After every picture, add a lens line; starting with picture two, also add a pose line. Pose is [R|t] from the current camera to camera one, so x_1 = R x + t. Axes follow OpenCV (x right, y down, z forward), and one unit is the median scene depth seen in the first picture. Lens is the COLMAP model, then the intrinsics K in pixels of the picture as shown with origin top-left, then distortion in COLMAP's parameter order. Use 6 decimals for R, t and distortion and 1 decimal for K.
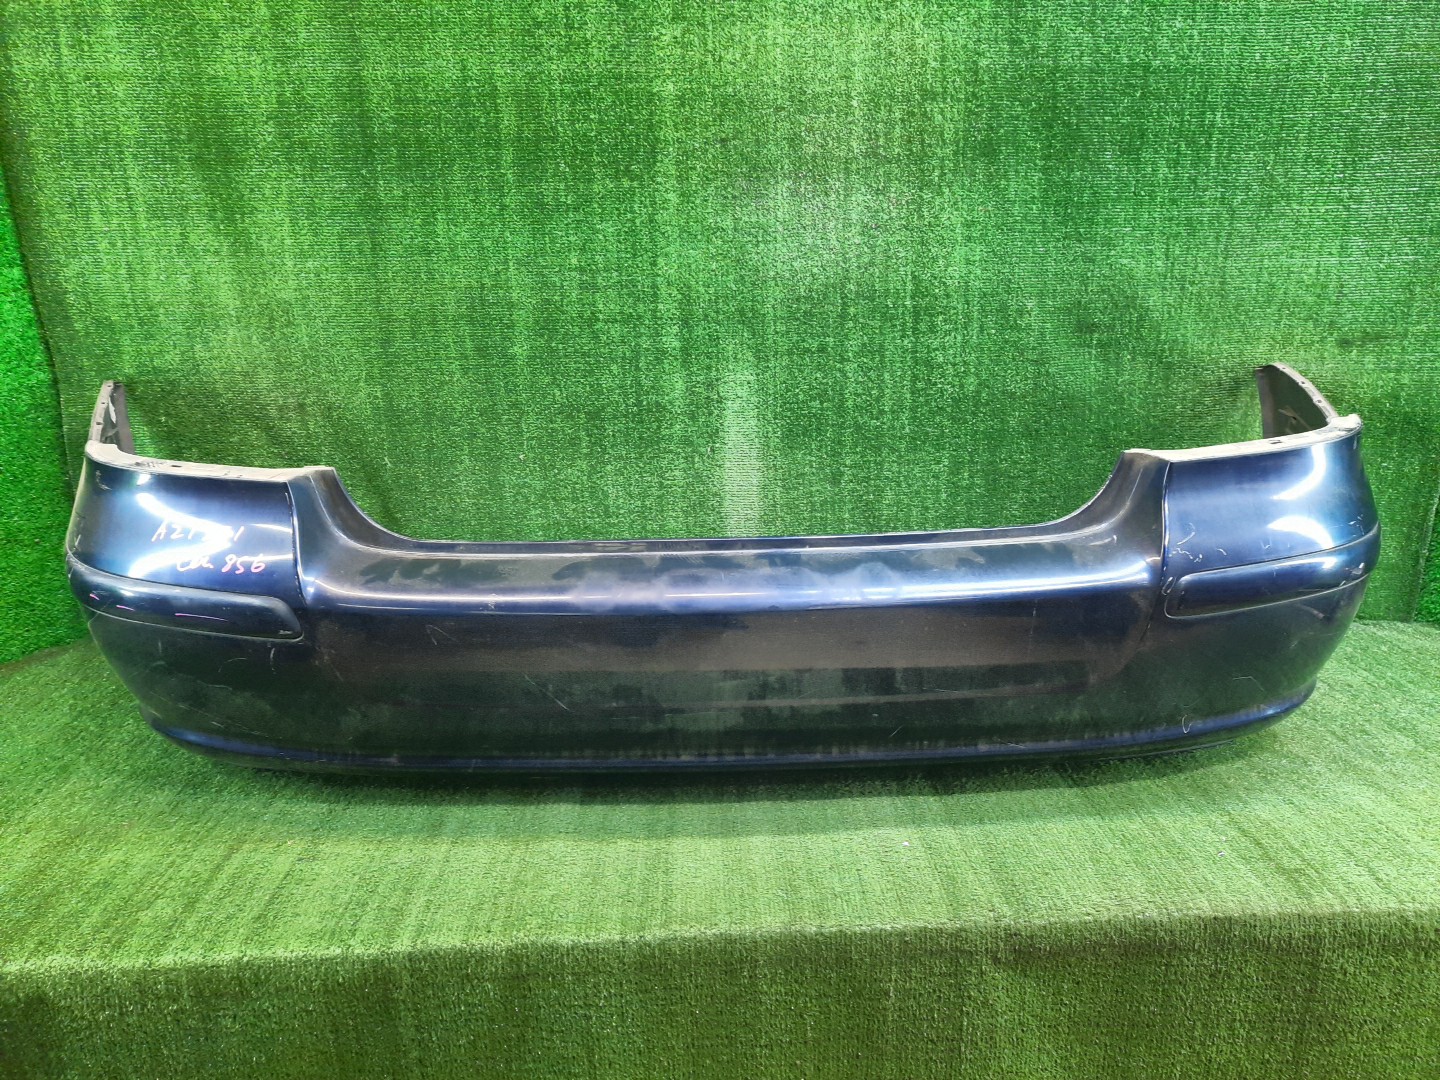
lens RADIAL K [[1140.9, 0, 720.0], [0, 1140.9, 540.0], [0, 0, 1]] dist [0.062094, -0.060668]
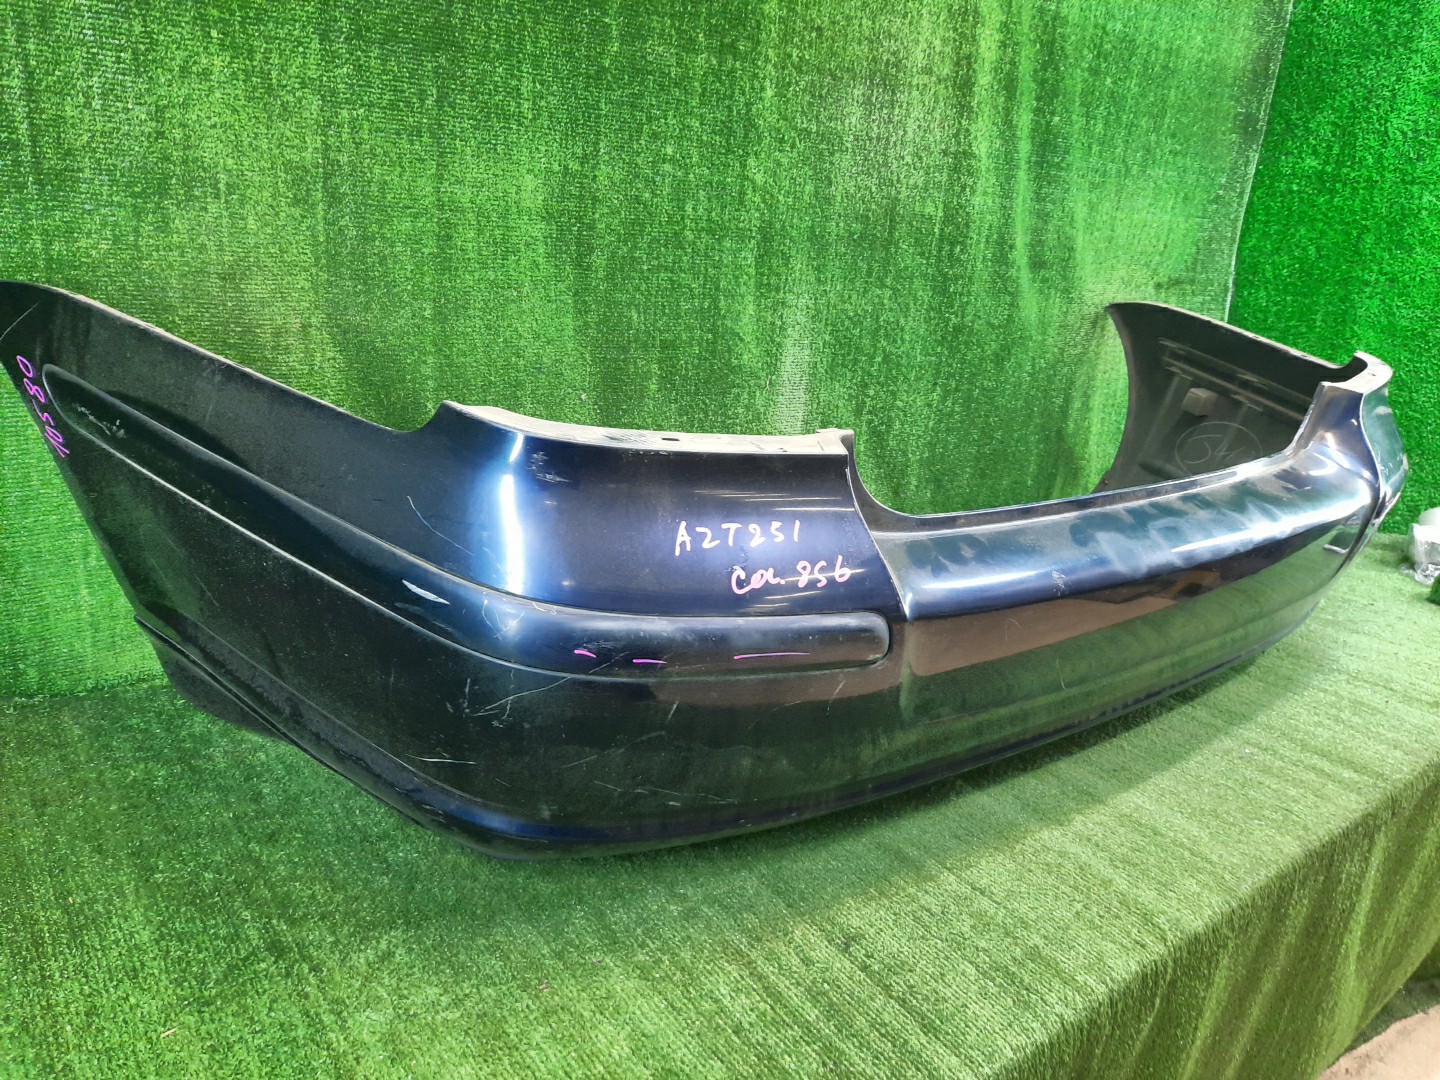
lens RADIAL K [[1140.9, 0, 720.0], [0, 1140.9, 540.0], [0, 0, 1]] dist [0.062094, -0.060668]
pose [[0.769871, -0.106066, 0.629324, -0.631549], [0.052217, 0.993255, 0.103524, -0.053099], [-0.636060, -0.046838, 0.770217, 0.340289]]
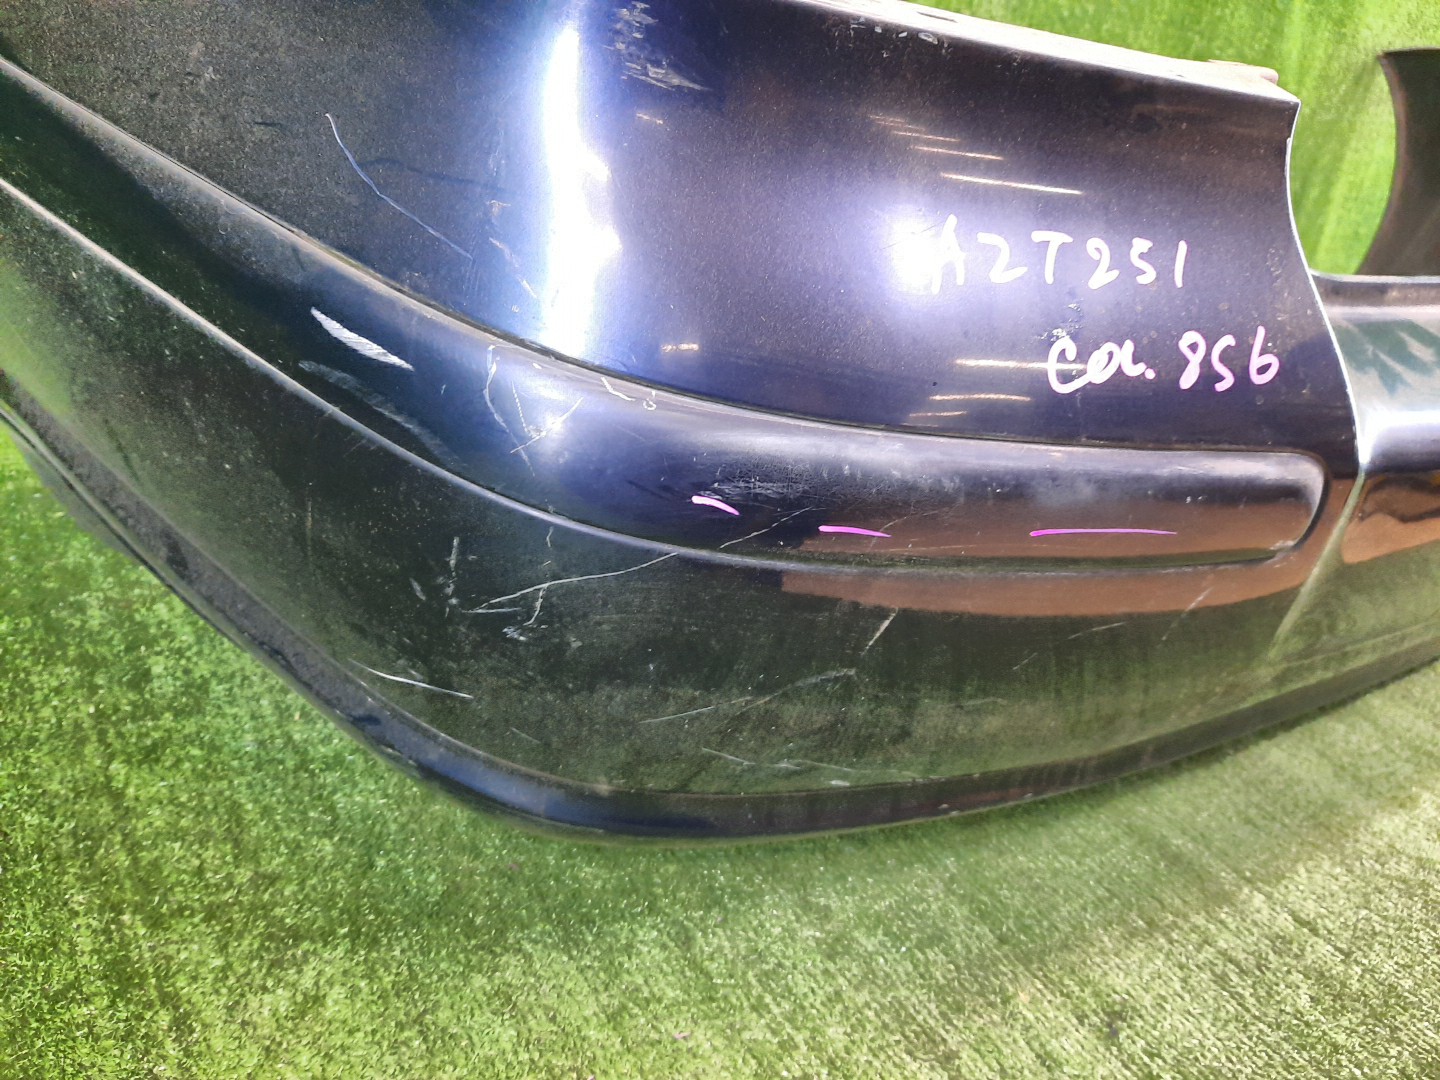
lens RADIAL K [[1140.3, 0, 723.0], [0, 1140.3, 560.0], [0, 0, 1]] dist [0.041142, -0.060416]
pose [[0.799464, -0.154737, 0.580443, -0.506726], [-0.008304, 0.963316, 0.268242, -0.007781], [-0.600657, -0.219270, 0.768851, 0.567831]]
